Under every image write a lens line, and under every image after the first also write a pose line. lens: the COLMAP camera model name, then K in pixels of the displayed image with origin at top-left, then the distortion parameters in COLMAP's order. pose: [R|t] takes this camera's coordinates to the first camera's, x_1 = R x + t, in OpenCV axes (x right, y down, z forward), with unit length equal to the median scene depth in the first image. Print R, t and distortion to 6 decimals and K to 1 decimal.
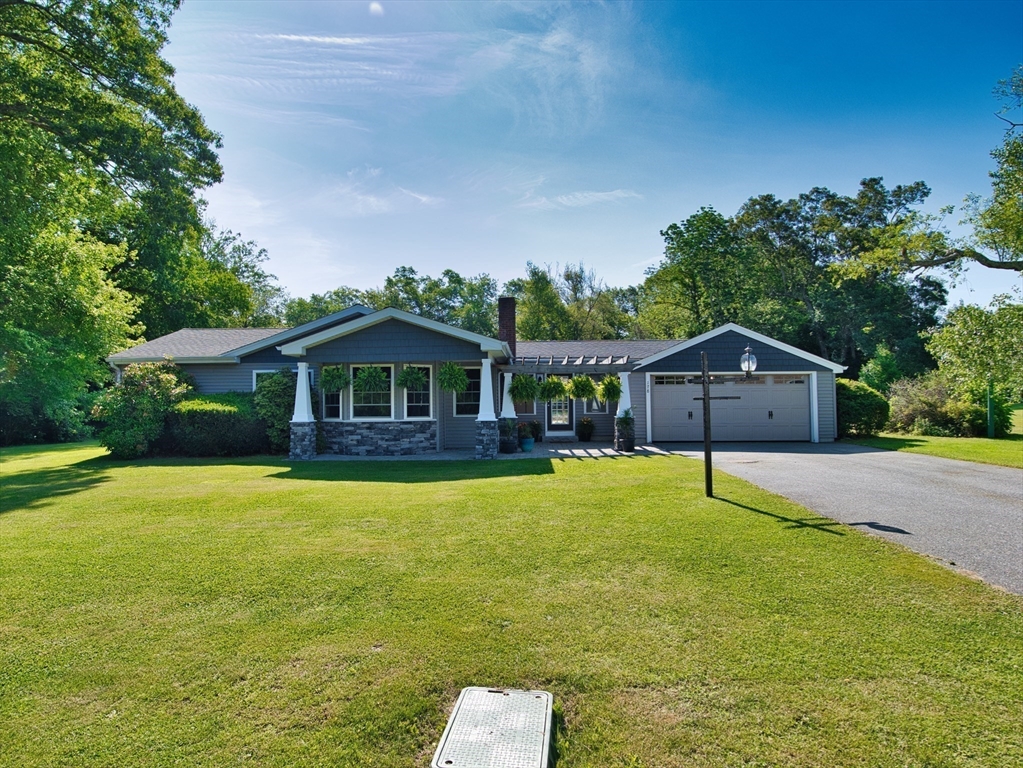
lens RADIAL K [[612.8, 0, 506.1], [0, 612.8, 388.2], [0, 0, 1]] dist [-0.037730, 0.019679]
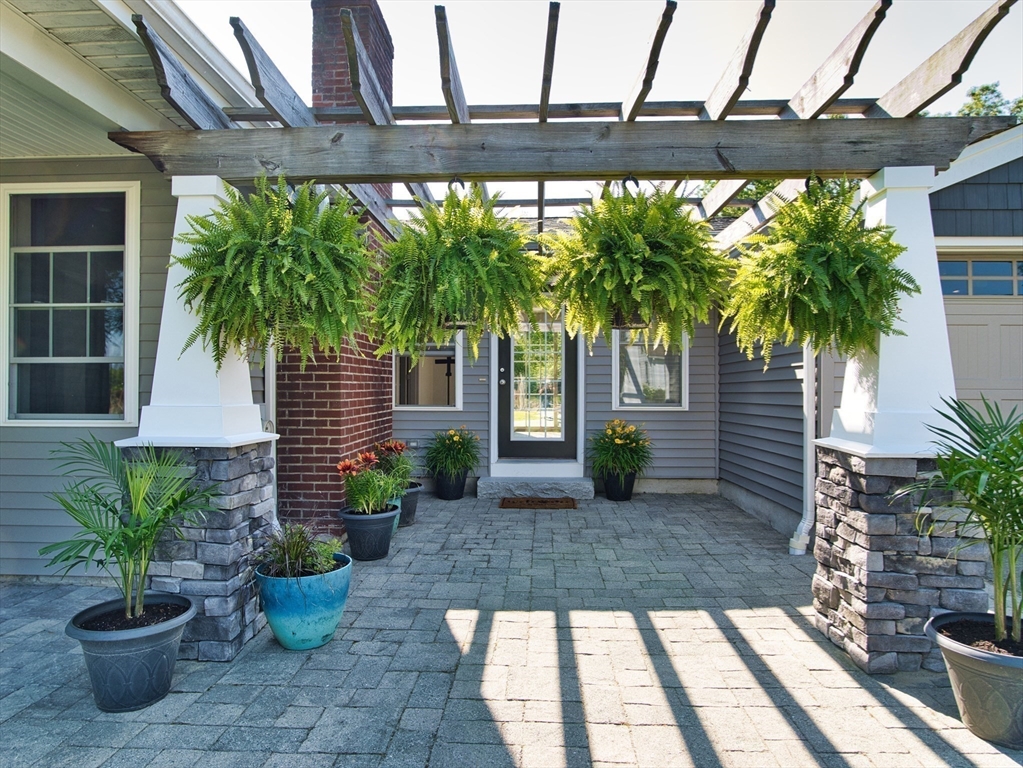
lens RADIAL K [[612.8, 0, 506.1], [0, 612.8, 388.2], [0, 0, 1]] dist [-0.037730, 0.019679]
pose [[0.999928, 0.011796, -0.002218, 0.083451], [-0.011732, 0.999566, 0.027022, 0.026213], [0.002536, -0.026995, 0.999632, 0.783825]]
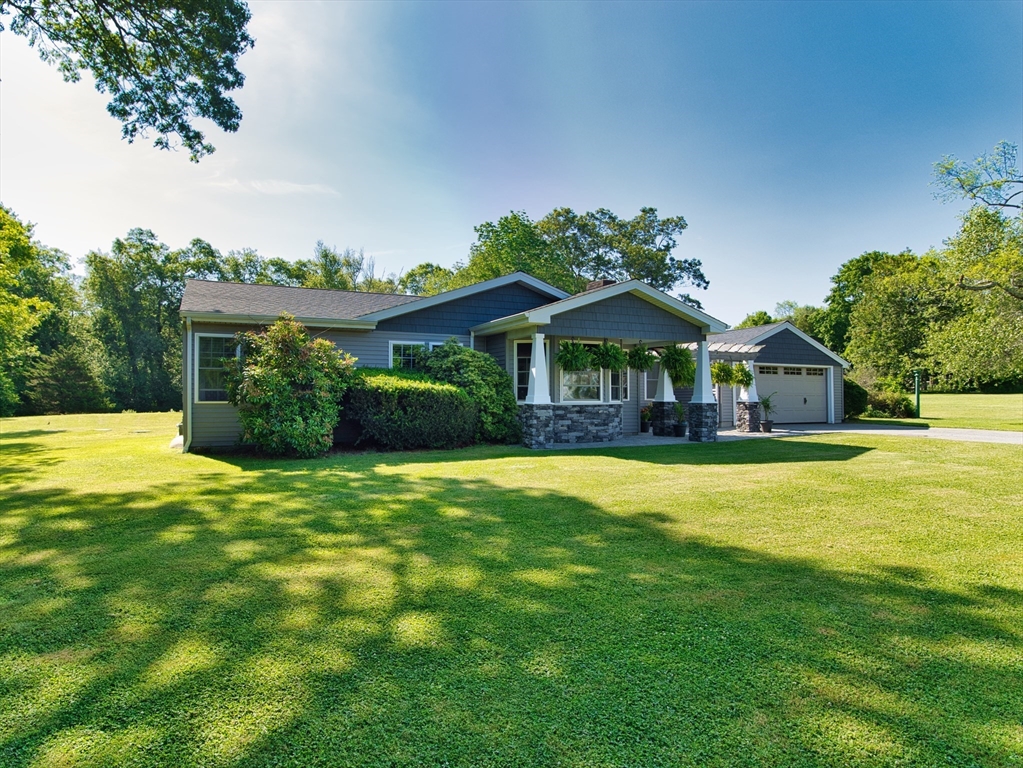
lens RADIAL K [[612.9, 0, 505.5], [0, 612.9, 393.8], [0, 0, 1]] dist [-0.044477, 0.020412]
pose [[0.877096, 0.010370, 0.480203, -0.665004], [-0.018846, 0.999740, 0.012835, 0.026052], [-0.479945, -0.020308, 0.877064, 0.237160]]
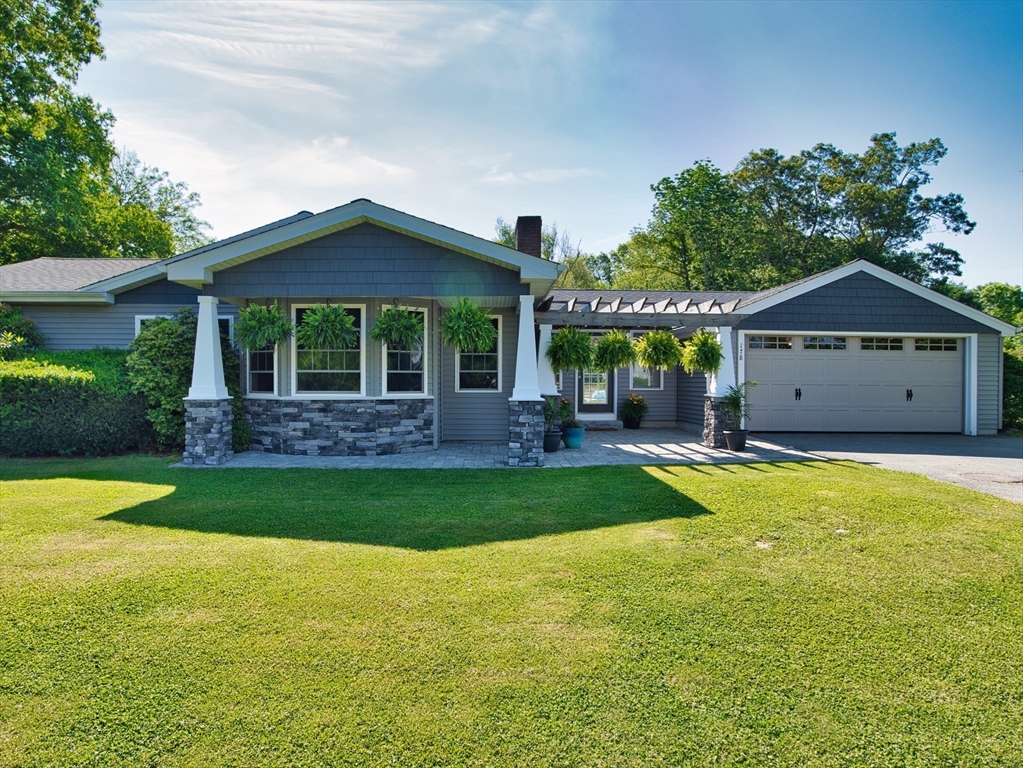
lens RADIAL K [[621.6, 0, 507.4], [0, 621.6, 387.7], [0, 0, 1]] dist [-0.045438, 0.023701]
pose [[0.997070, 0.011804, 0.075577, -0.079886], [-0.015074, 0.998968, 0.042836, 0.012822], [-0.074994, -0.043849, 0.996219, 0.338033]]
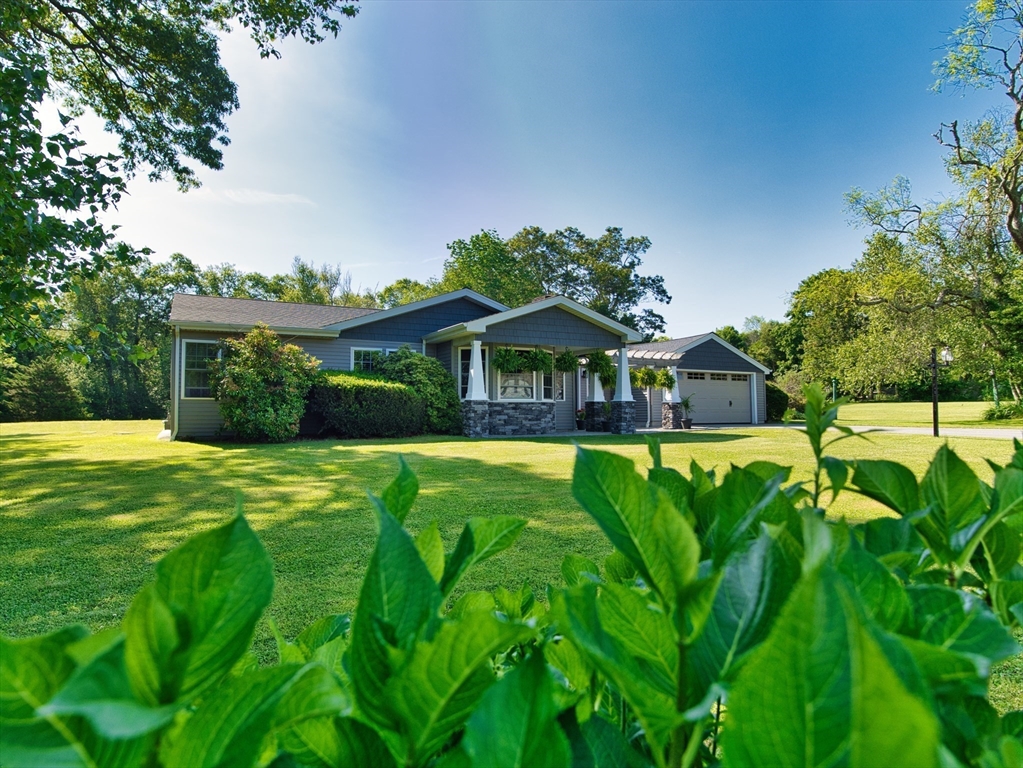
lens RADIAL K [[612.8, 0, 506.1], [0, 612.8, 388.2], [0, 0, 1]] dist [-0.037730, 0.019679]
pose [[0.860591, 0.025531, 0.508656, -0.682951], [-0.017544, 0.999636, -0.020492, 0.046752], [-0.508994, 0.008711, 0.860726, 0.095769]]
